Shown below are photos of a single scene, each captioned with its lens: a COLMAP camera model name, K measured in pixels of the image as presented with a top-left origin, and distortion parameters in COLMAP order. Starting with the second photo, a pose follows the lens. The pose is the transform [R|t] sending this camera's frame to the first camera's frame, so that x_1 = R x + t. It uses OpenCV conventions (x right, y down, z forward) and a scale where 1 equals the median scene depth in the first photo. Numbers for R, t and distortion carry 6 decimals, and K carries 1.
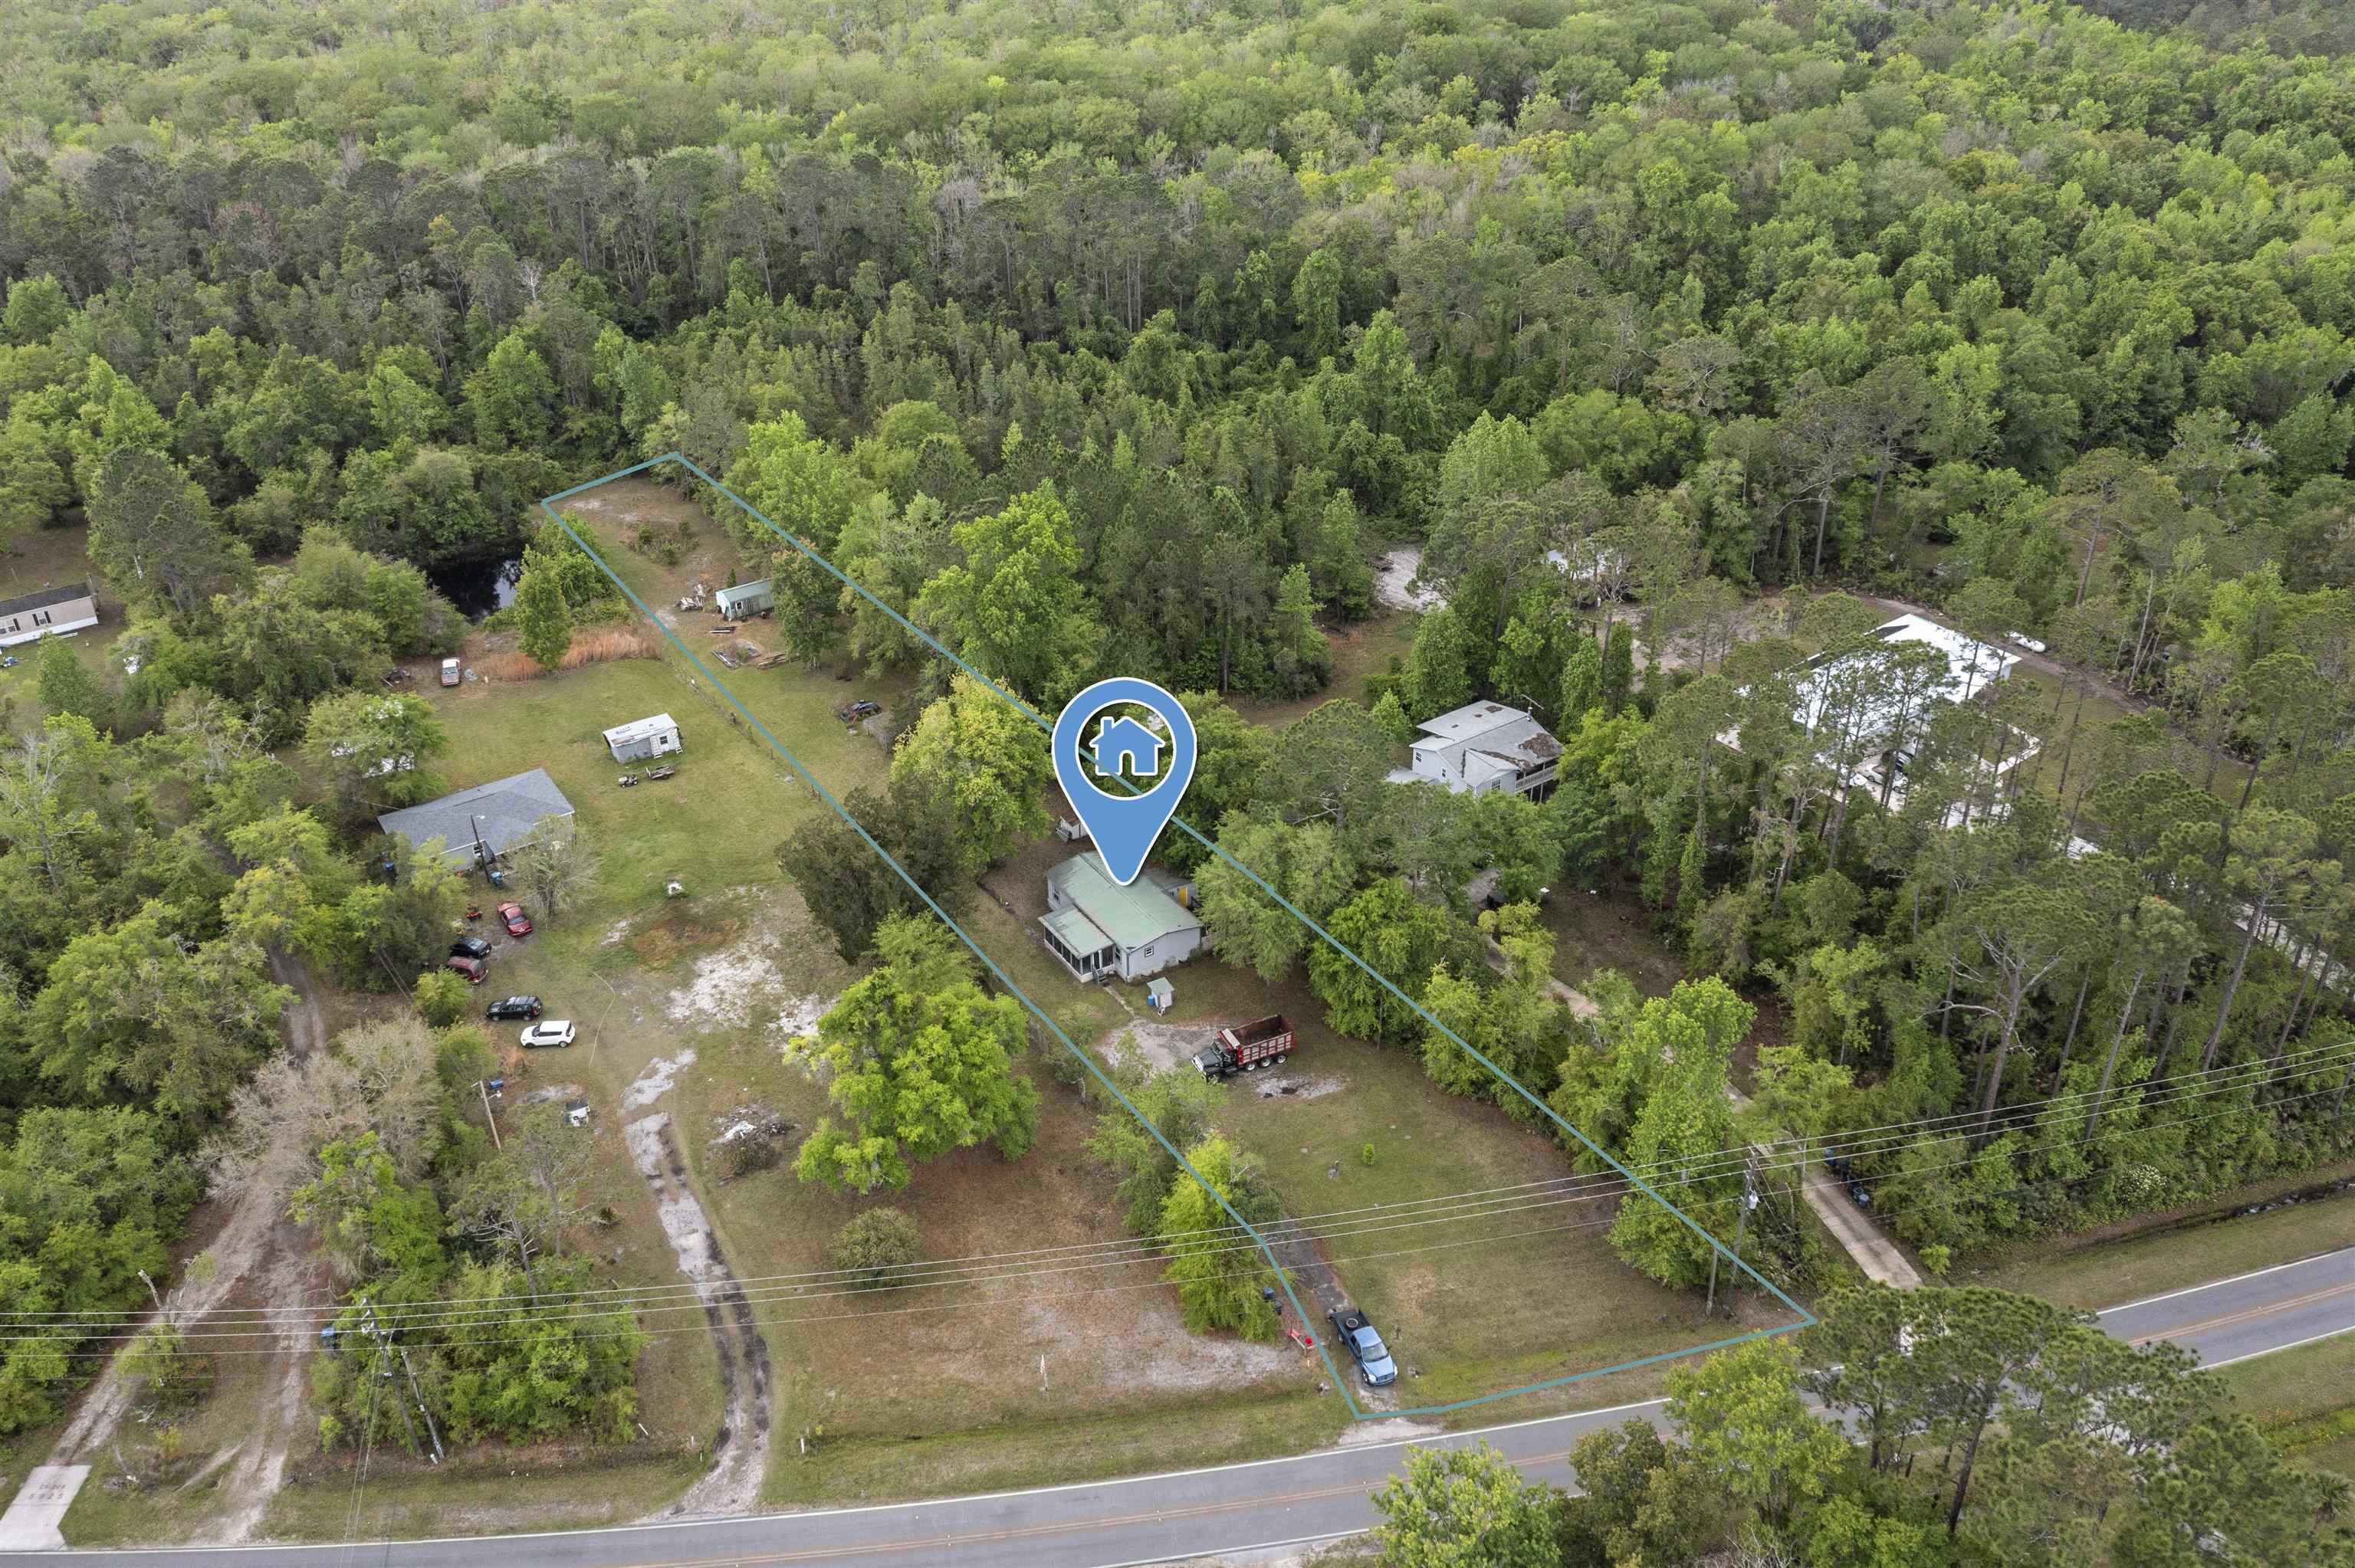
lens RADIAL K [[1864.7, 0, 1179.0], [0, 1864.7, 774.3], [0, 0, 1]] dist [-0.026547, 0.013419]
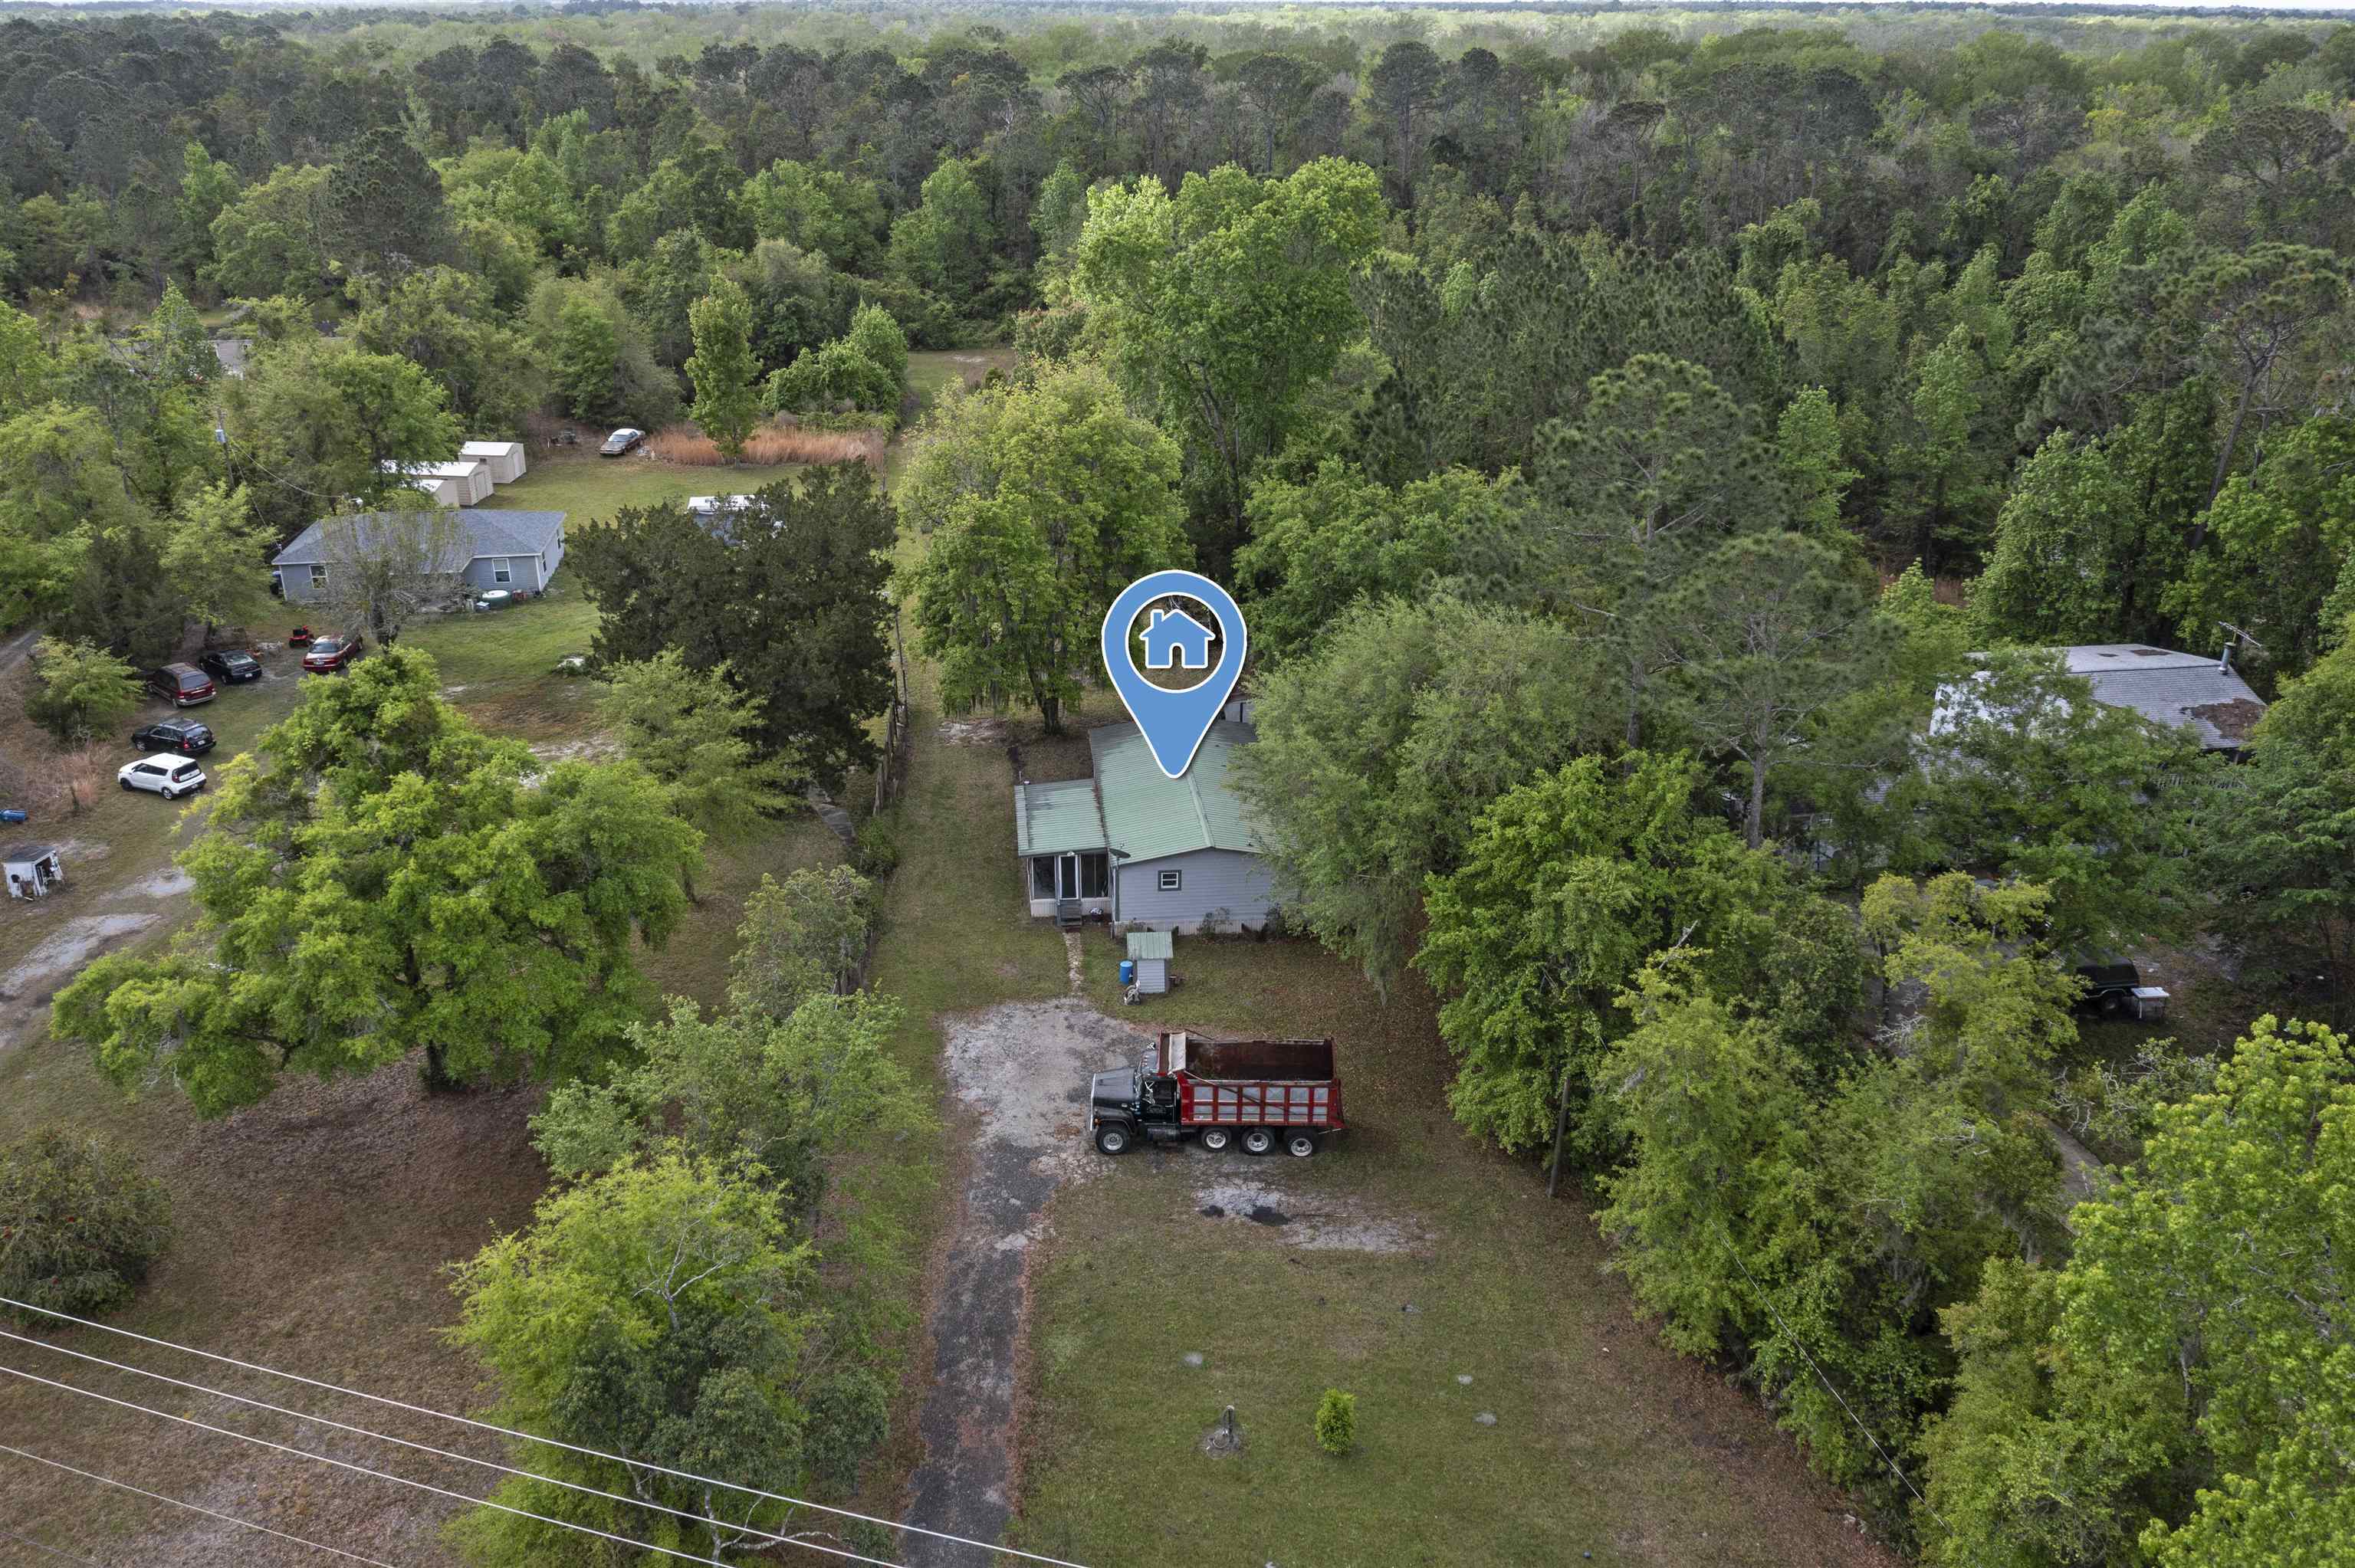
lens RADIAL K [[1864.7, 0, 1179.0], [0, 1864.7, 774.3], [0, 0, 1]] dist [-0.026547, 0.013419]
pose [[0.894617, 0.185780, -0.406383, 0.103983], [-0.240713, 0.966597, -0.088025, 0.067255], [0.376455, 0.176570, 0.909453, 0.350640]]
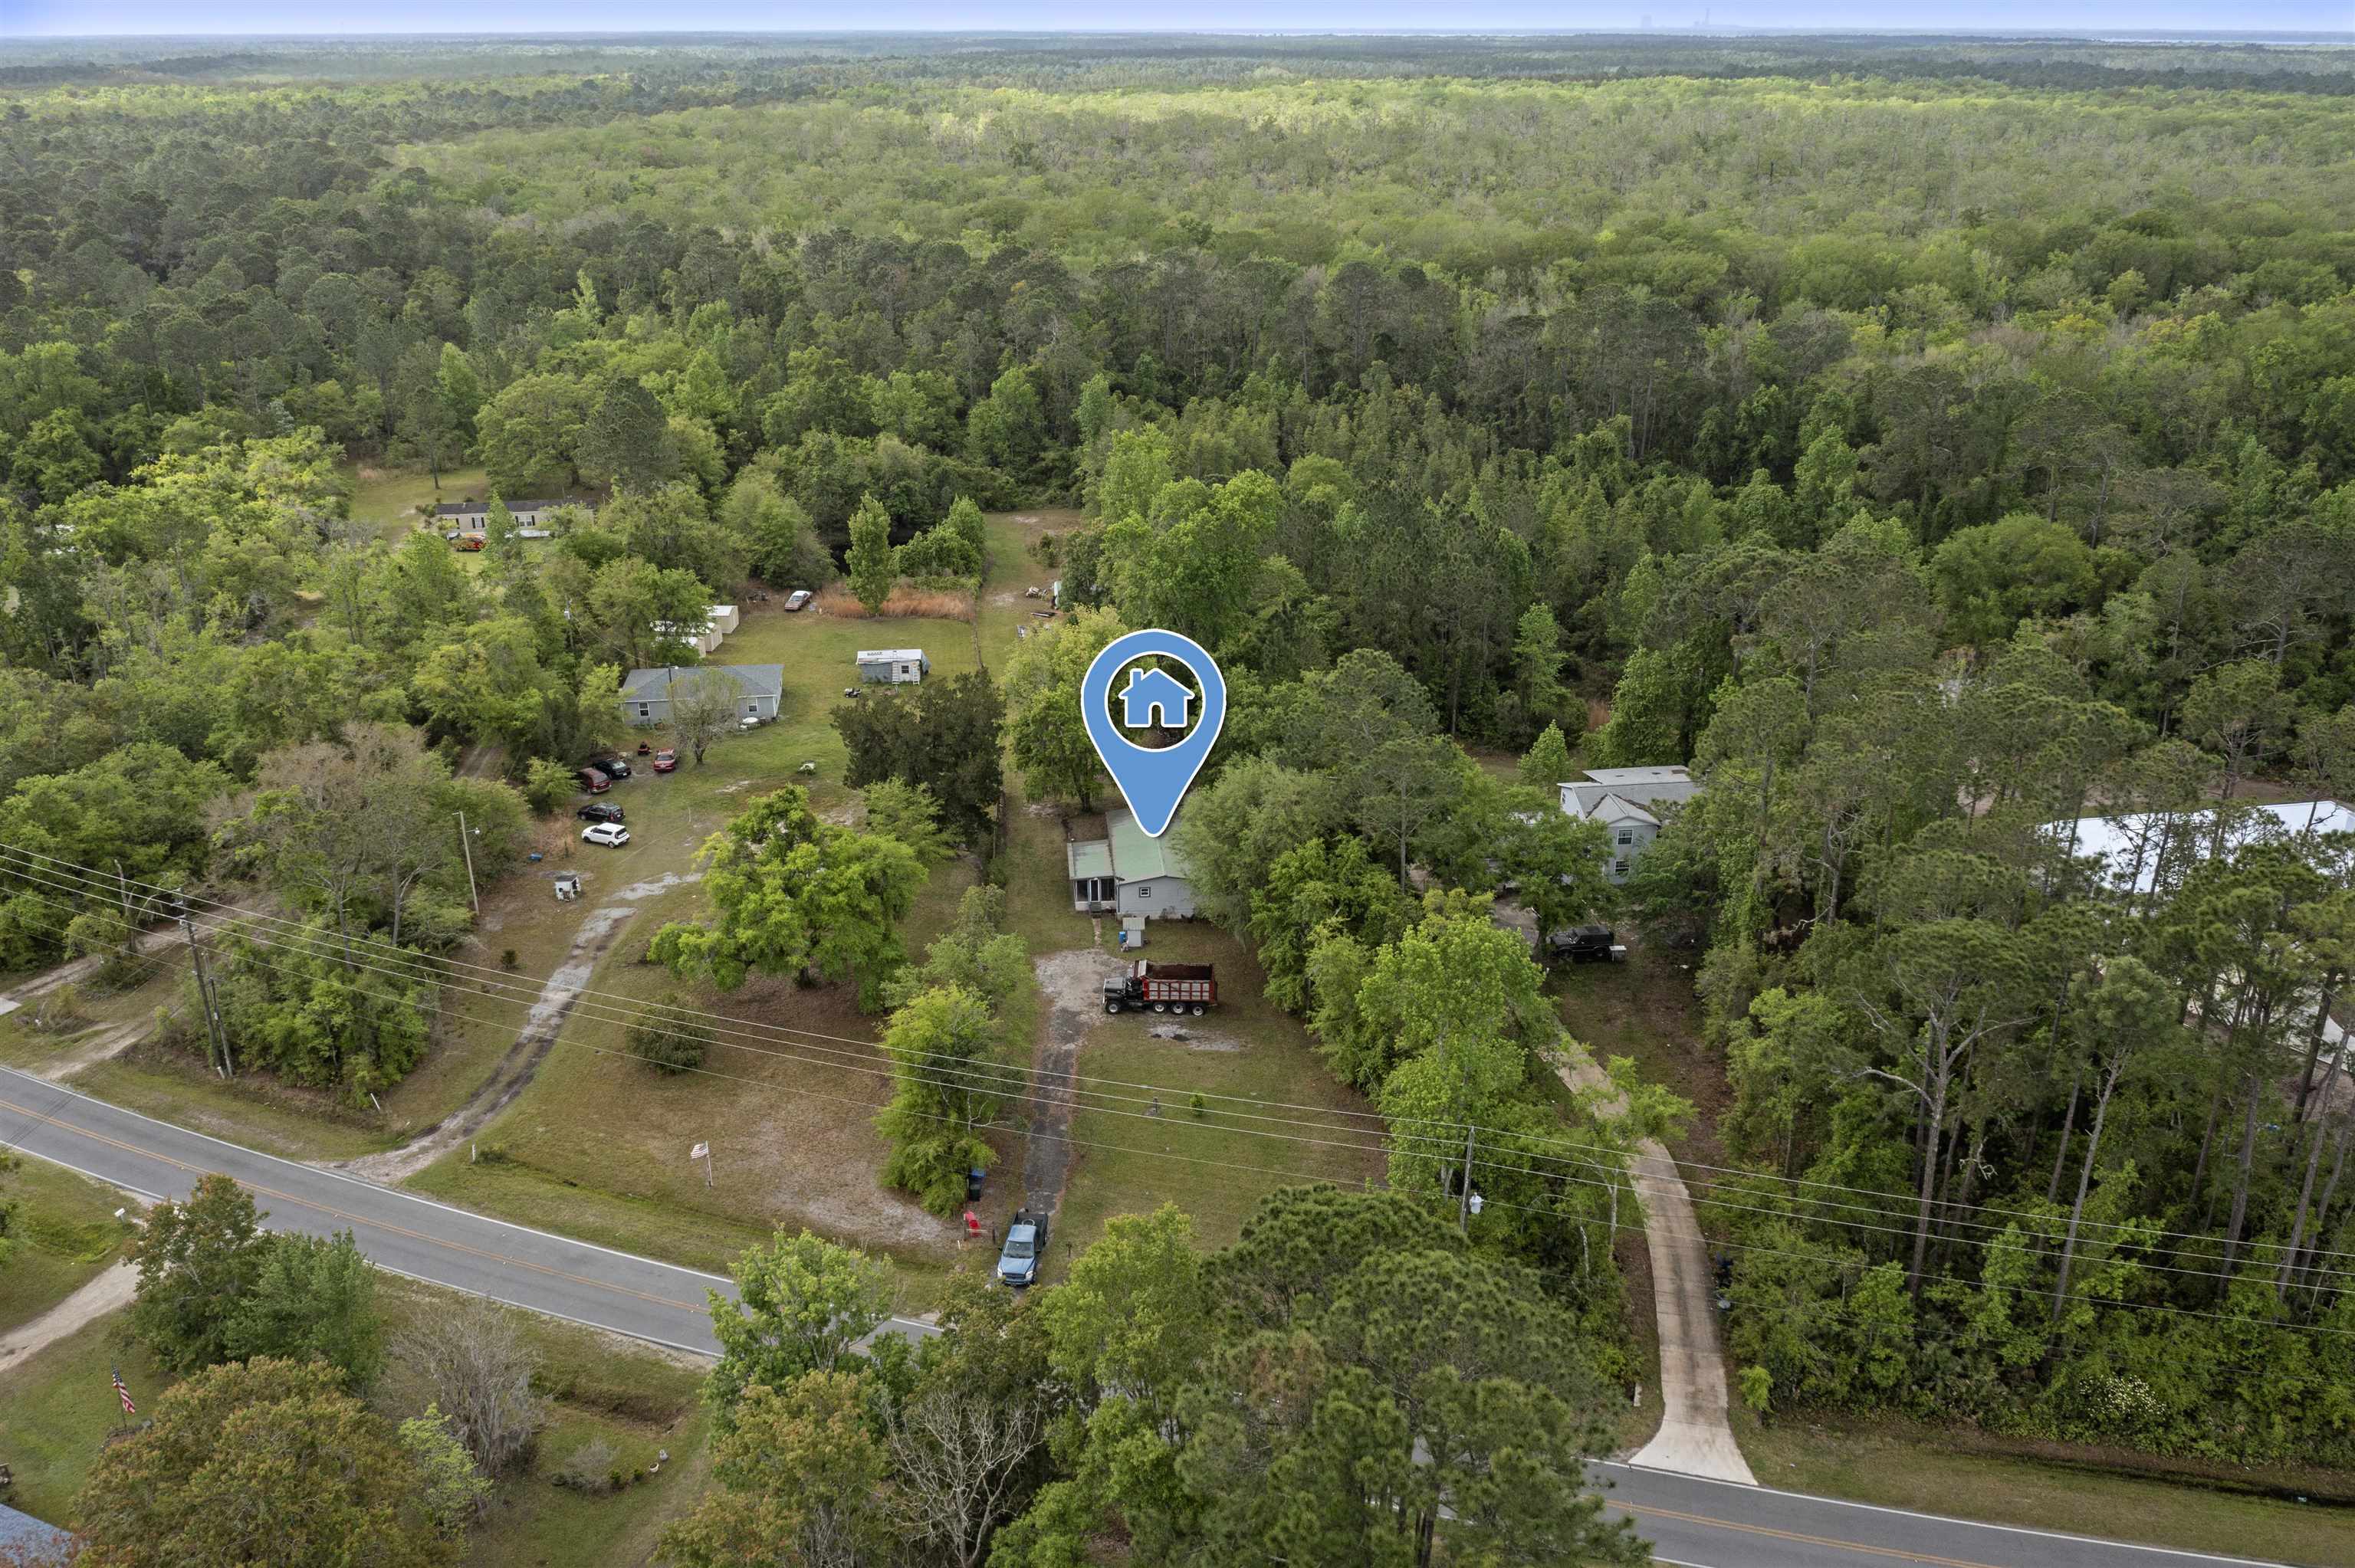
lens RADIAL K [[1864.7, 0, 1179.0], [0, 1864.7, 774.3], [0, 0, 1]] dist [-0.026547, 0.013419]
pose [[0.886817, 0.182760, -0.424446, 0.235367], [-0.244459, 0.964969, -0.095260, 0.075181], [0.392167, 0.188238, 0.900428, 0.094359]]
